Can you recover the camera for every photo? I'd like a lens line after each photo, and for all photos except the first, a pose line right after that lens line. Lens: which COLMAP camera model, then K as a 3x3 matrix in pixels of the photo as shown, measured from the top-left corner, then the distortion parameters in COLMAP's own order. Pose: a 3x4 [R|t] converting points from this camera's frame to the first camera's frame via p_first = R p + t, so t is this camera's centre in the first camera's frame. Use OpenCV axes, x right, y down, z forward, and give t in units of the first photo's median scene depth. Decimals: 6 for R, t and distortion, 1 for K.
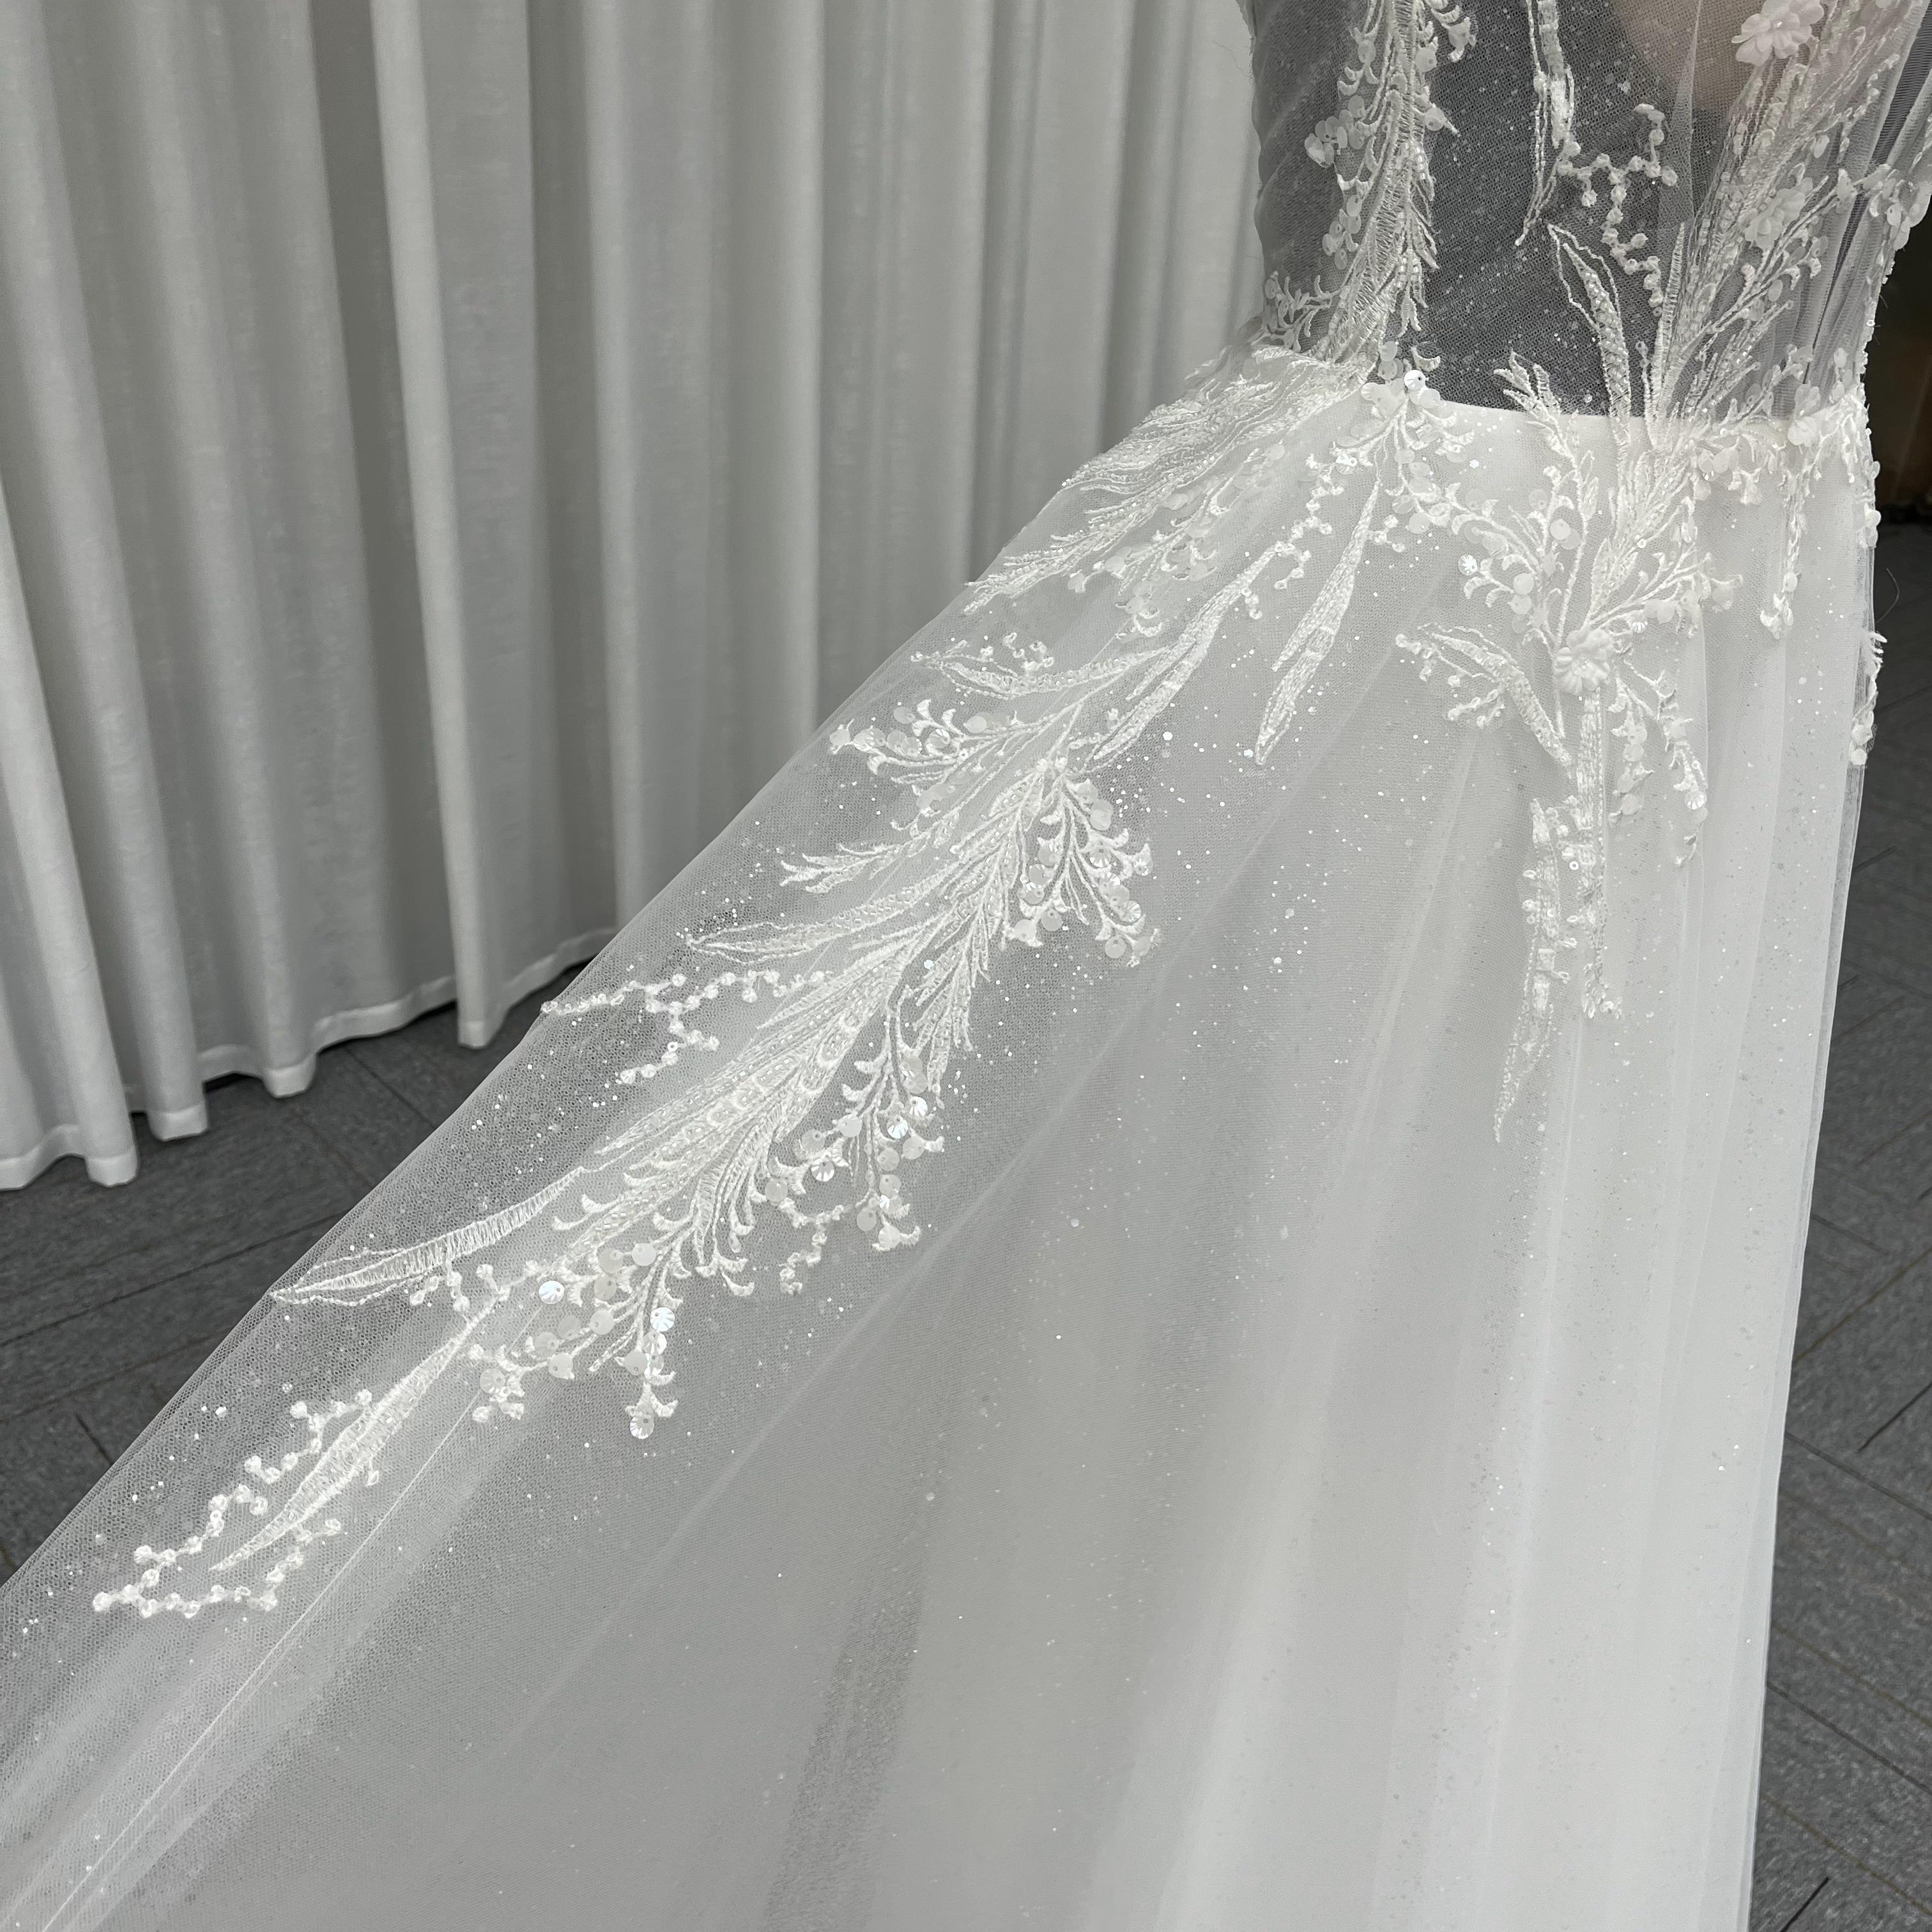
lens RADIAL K [[1930.0, 0, 909.0], [0, 1930.0, 1030.0], [0, 0, 1]] dist [0.078807, -0.092692]
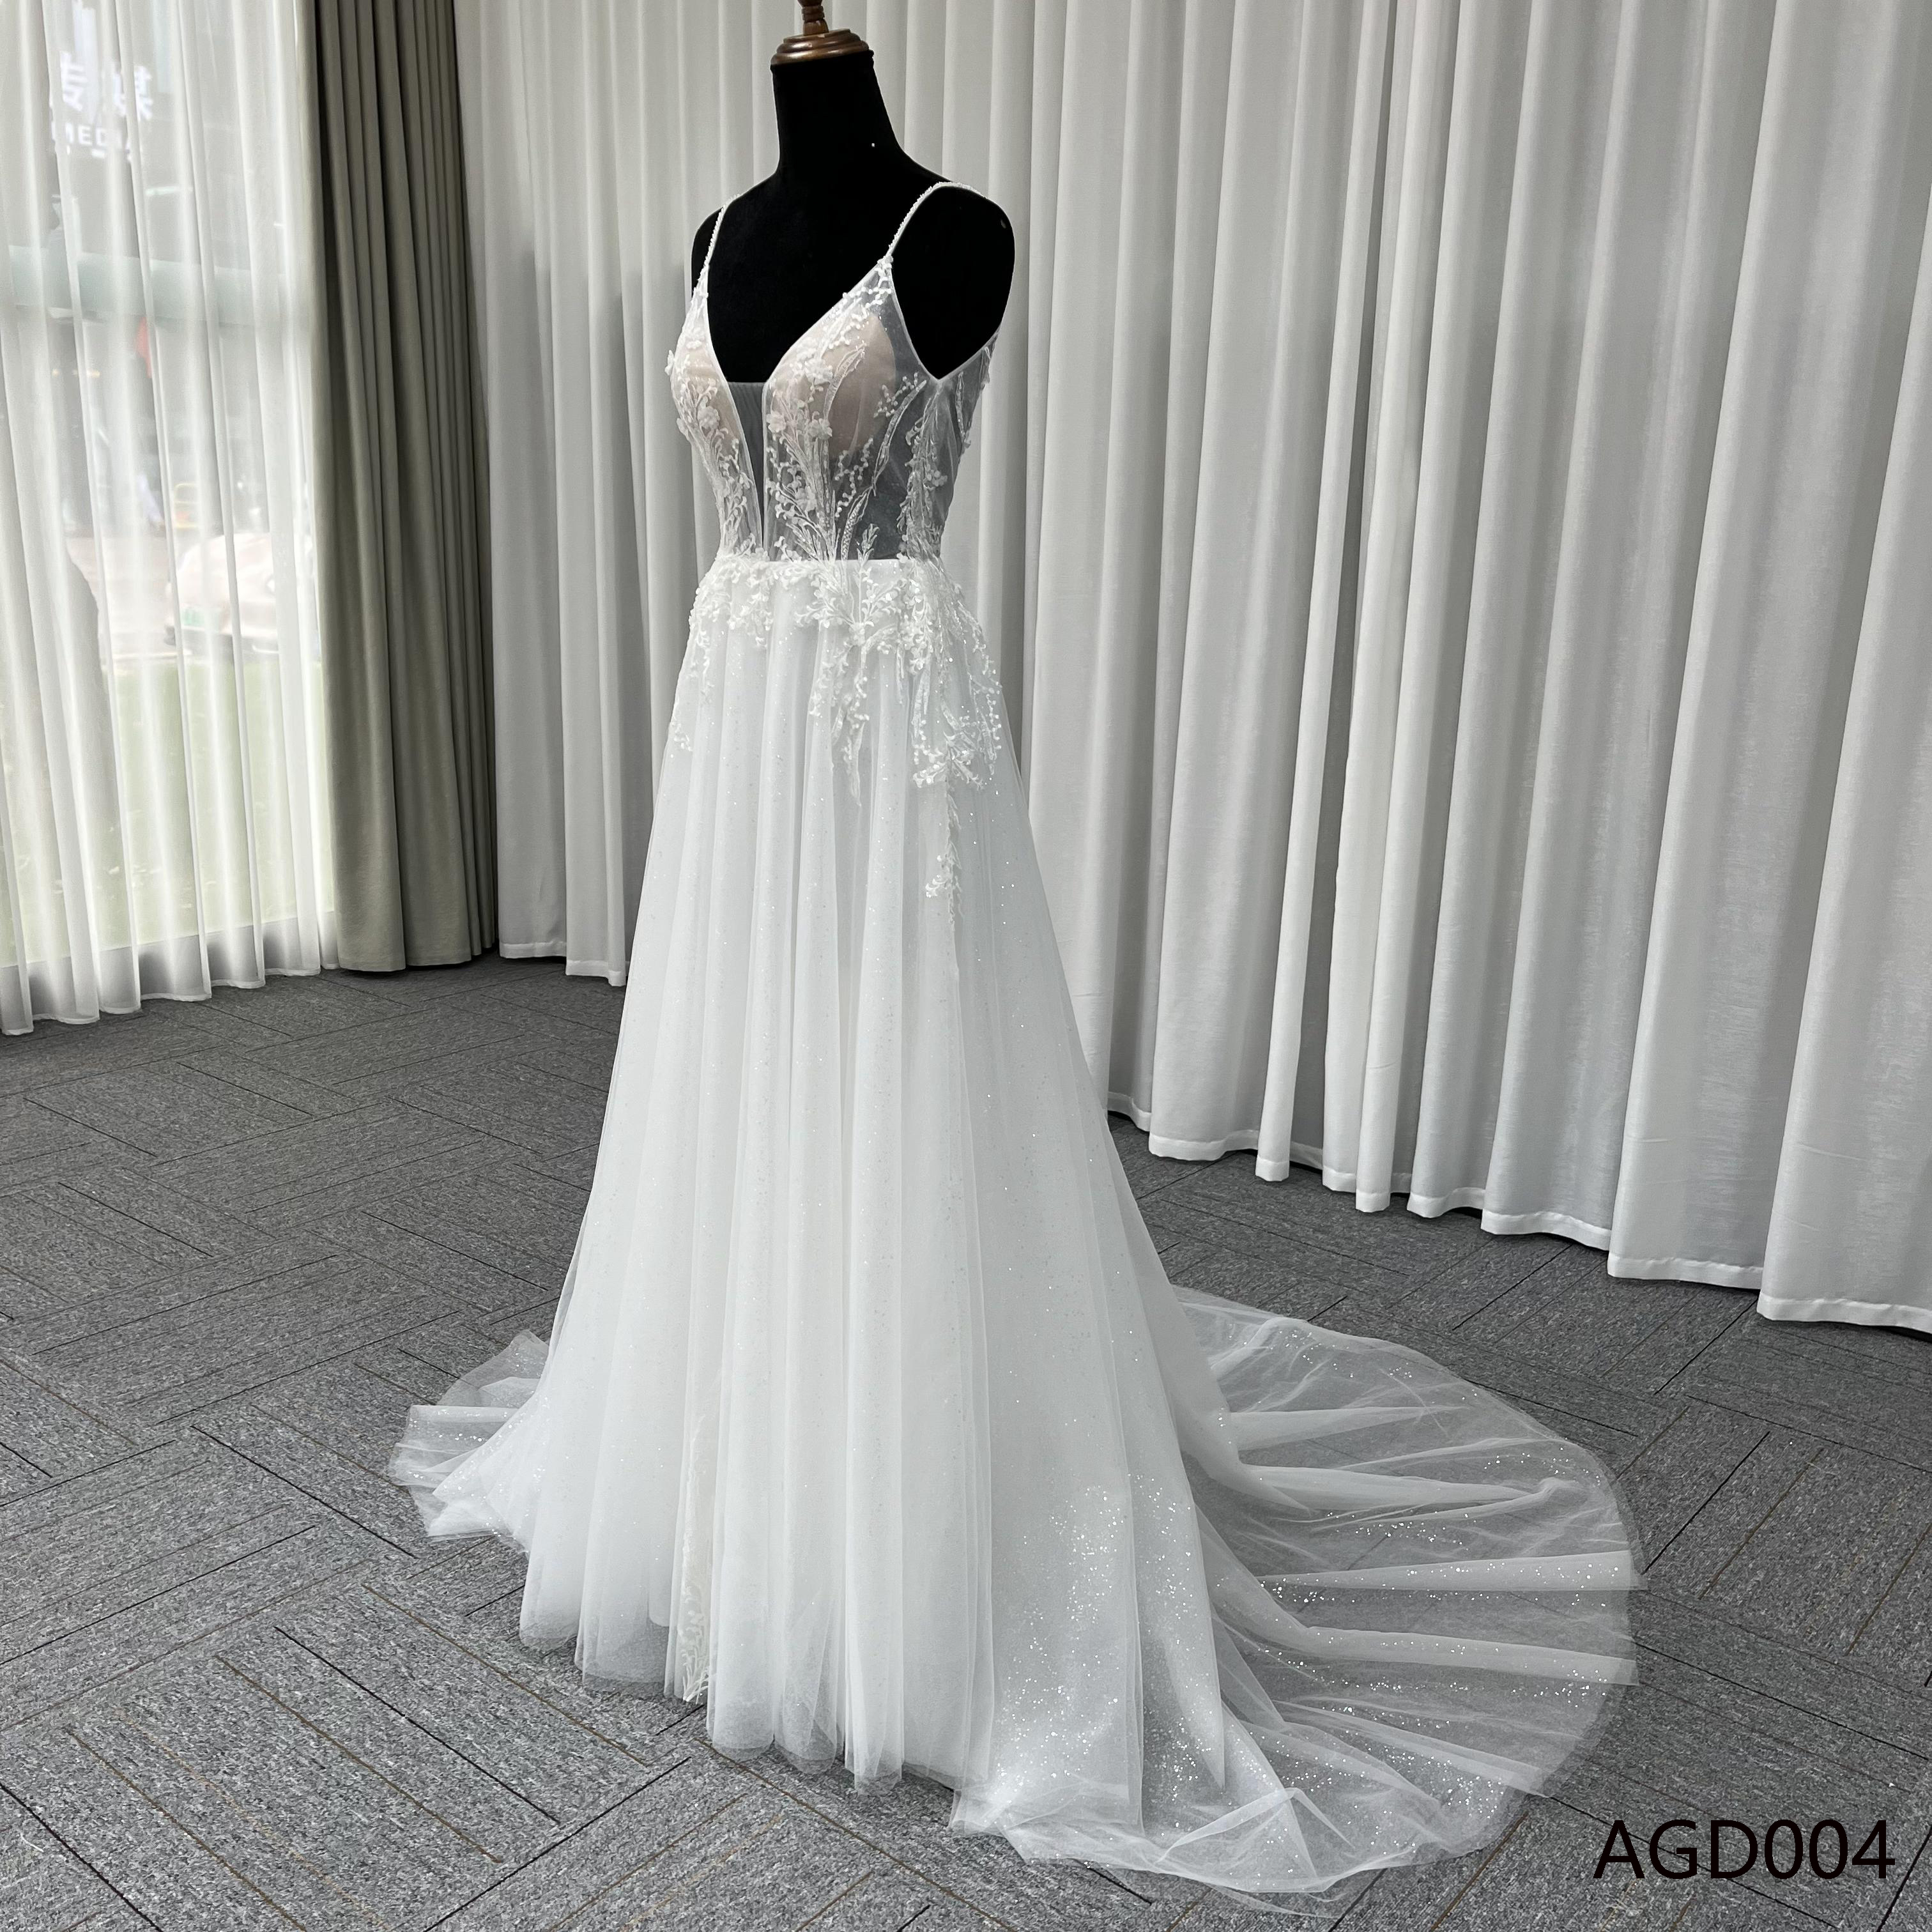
lens RADIAL K [[1946.4, 0, 974.7], [0, 1946.4, 983.6], [0, 0, 1]] dist [0.034308, -0.041365]
pose [[0.198096, 0.213148, -0.956727, 3.588293], [-0.526941, 0.846184, 0.079414, -0.191731], [0.826493, 0.488407, 0.279942, 0.811349]]
